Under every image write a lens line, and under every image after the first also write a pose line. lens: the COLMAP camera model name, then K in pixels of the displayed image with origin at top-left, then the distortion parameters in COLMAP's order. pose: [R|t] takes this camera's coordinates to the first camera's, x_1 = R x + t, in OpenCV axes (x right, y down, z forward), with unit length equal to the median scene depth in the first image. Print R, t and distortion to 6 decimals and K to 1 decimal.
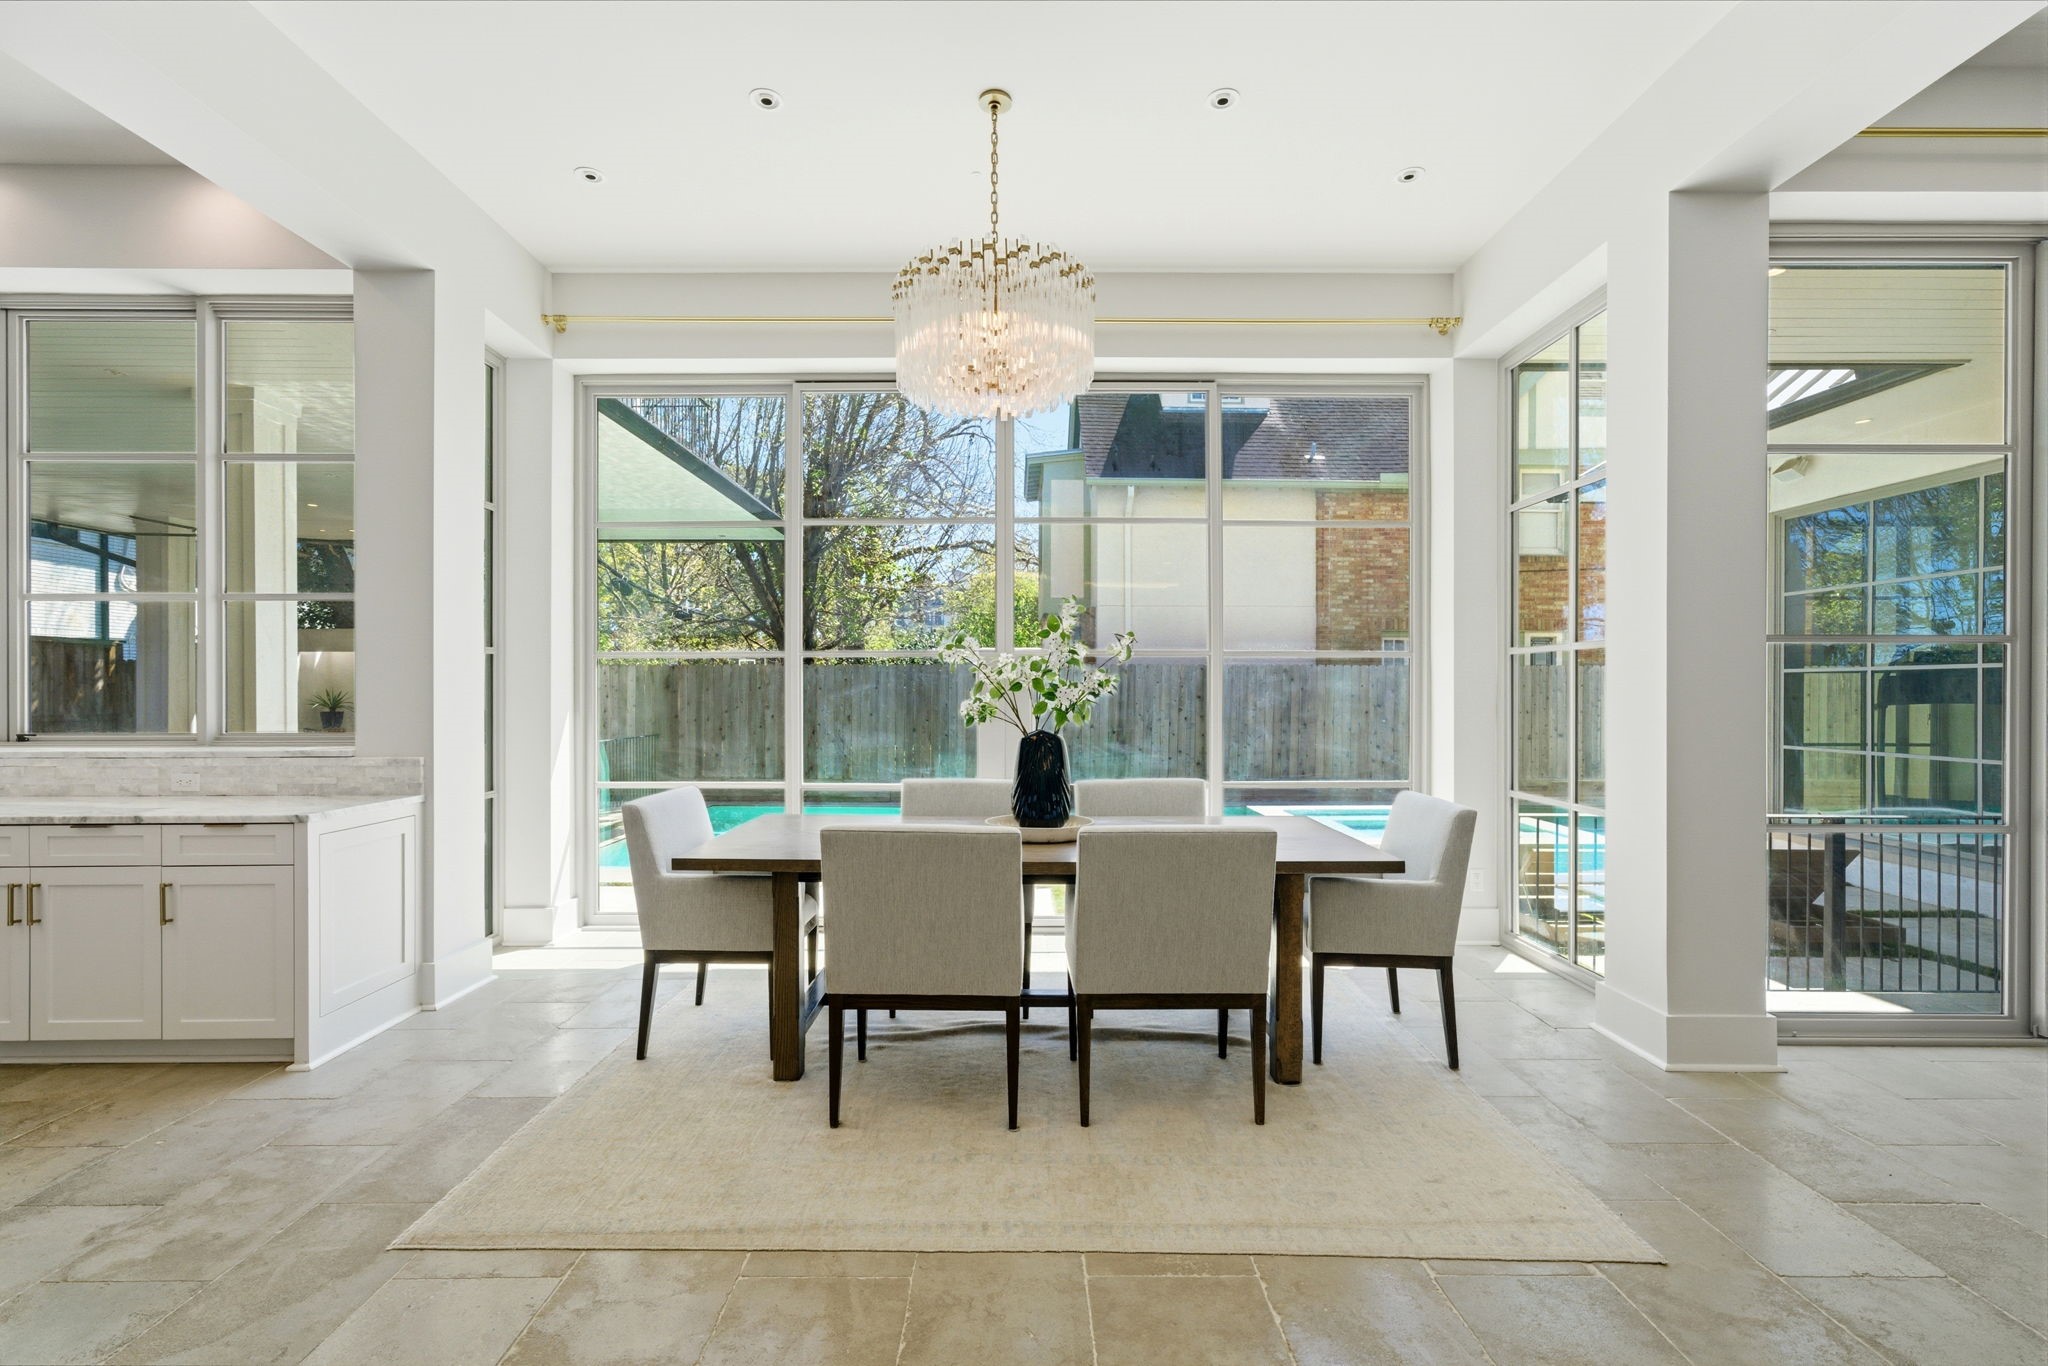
lens RADIAL K [[875.6, 0, 1024.0], [0, 875.6, 689.9], [0, 0, 1]] dist [0.000059, -0.000385]
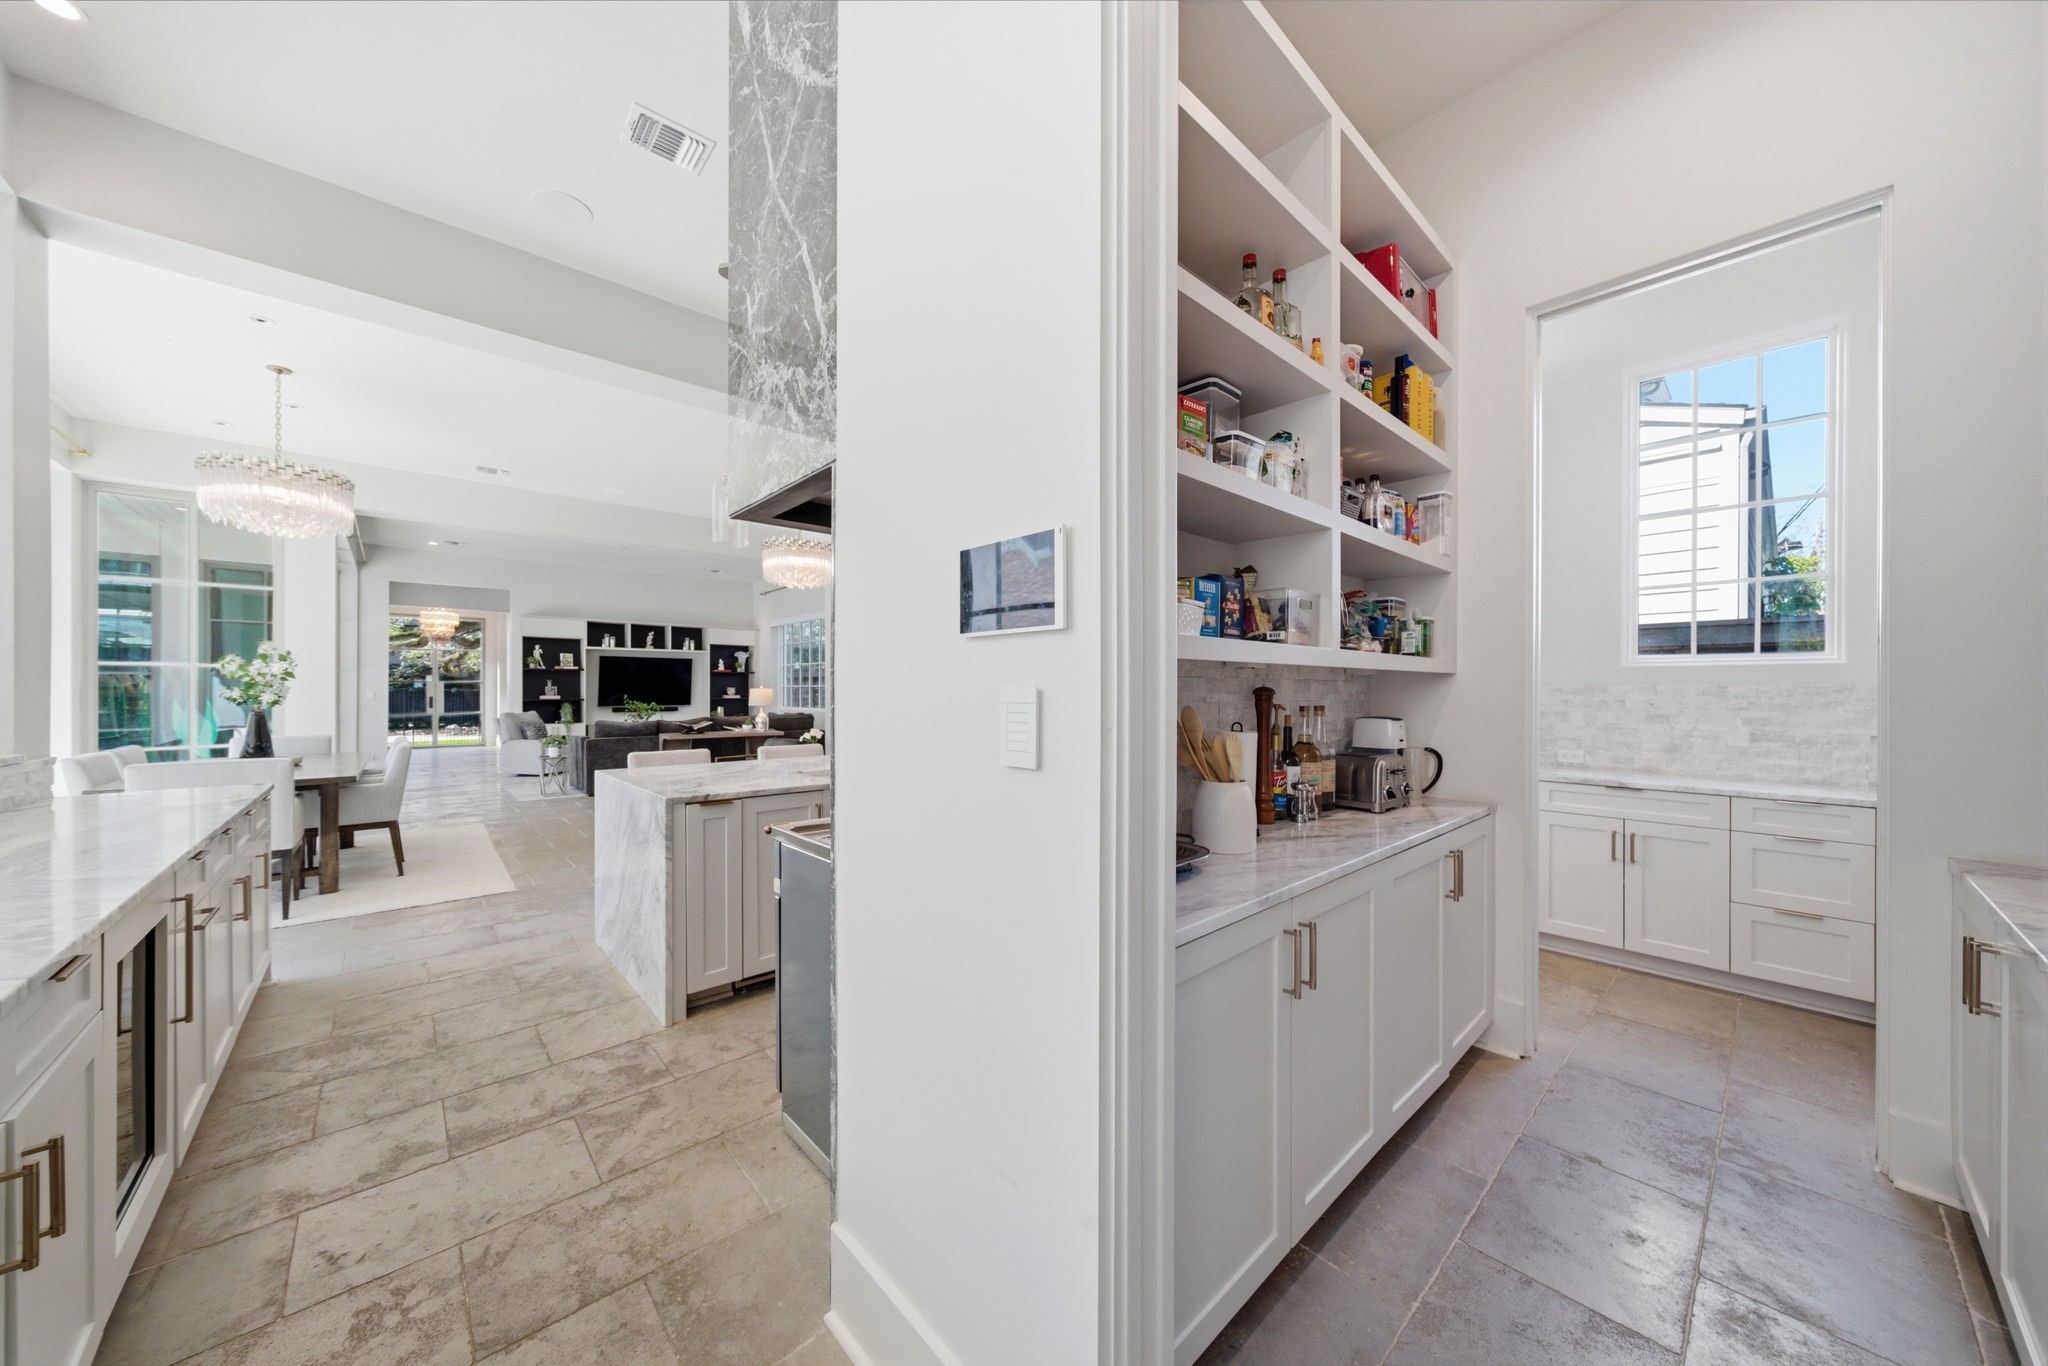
lens RADIAL K [[694.6, 0, 1020.0], [0, 694.6, 687.2], [0, 0, 1]] dist [0.000970, 0.000186]
pose [[-0.661363, 0.002409, 0.750062, -1.955570], [0.001128, 0.999997, -0.002218, 0.005074], [-0.750065, -0.000621, -0.661363, 0.722200]]
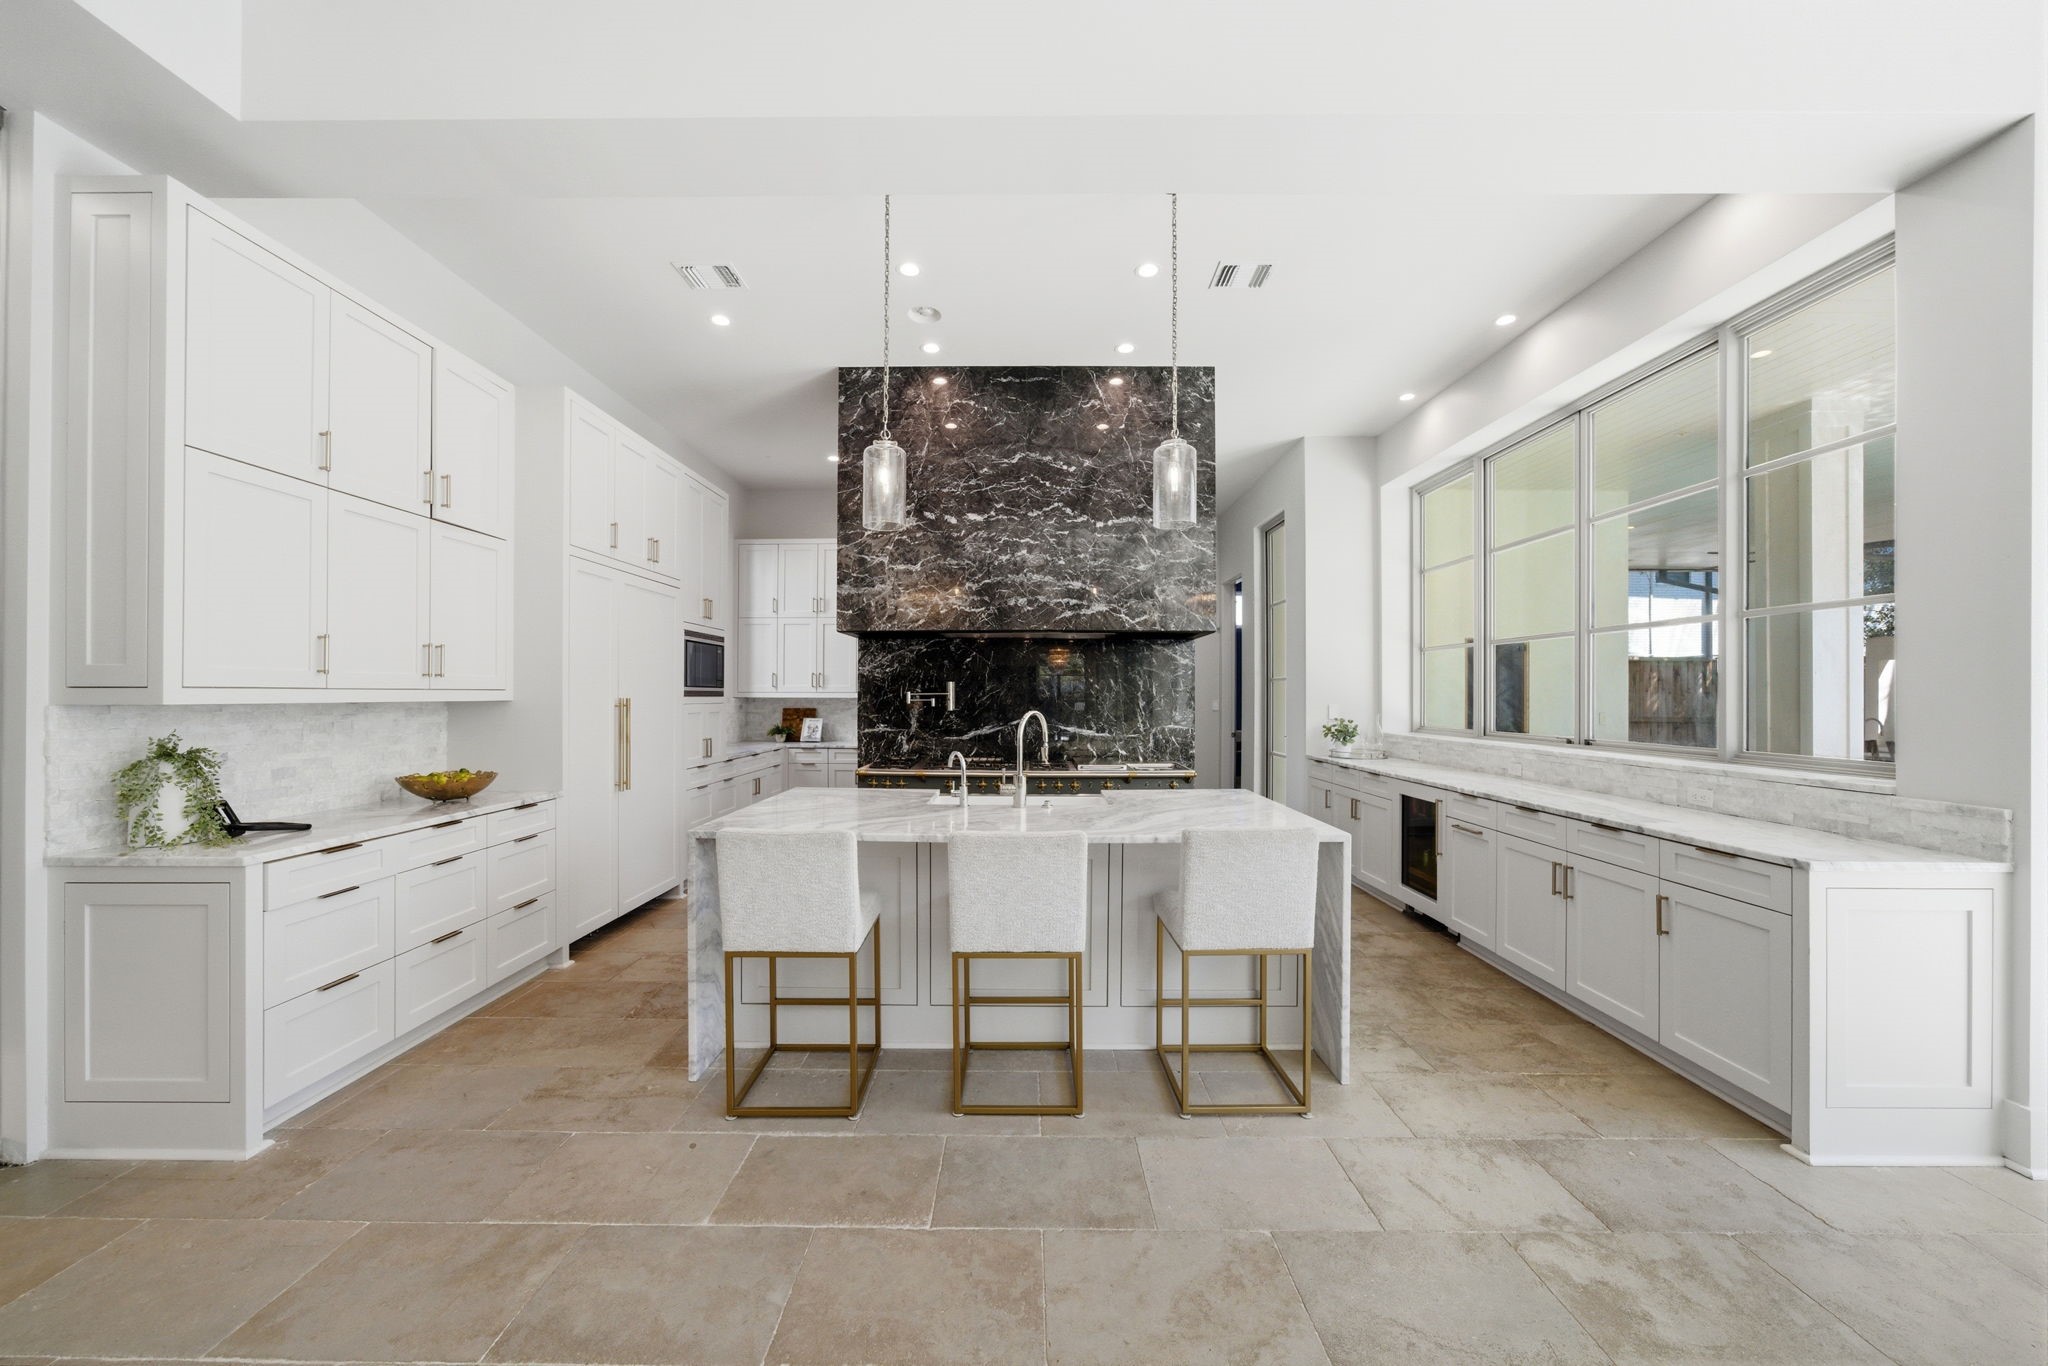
lens RADIAL K [[722.8, 0, 1028.9], [0, 722.8, 692.7], [0, 0, 1]] dist [-0.000555, 0.000514]
pose [[-0.006515, -0.000960, -0.999978, -0.094839], [-0.003198, 0.999994, -0.000939, -0.015093], [0.999974, 0.003192, -0.006518, 0.209590]]
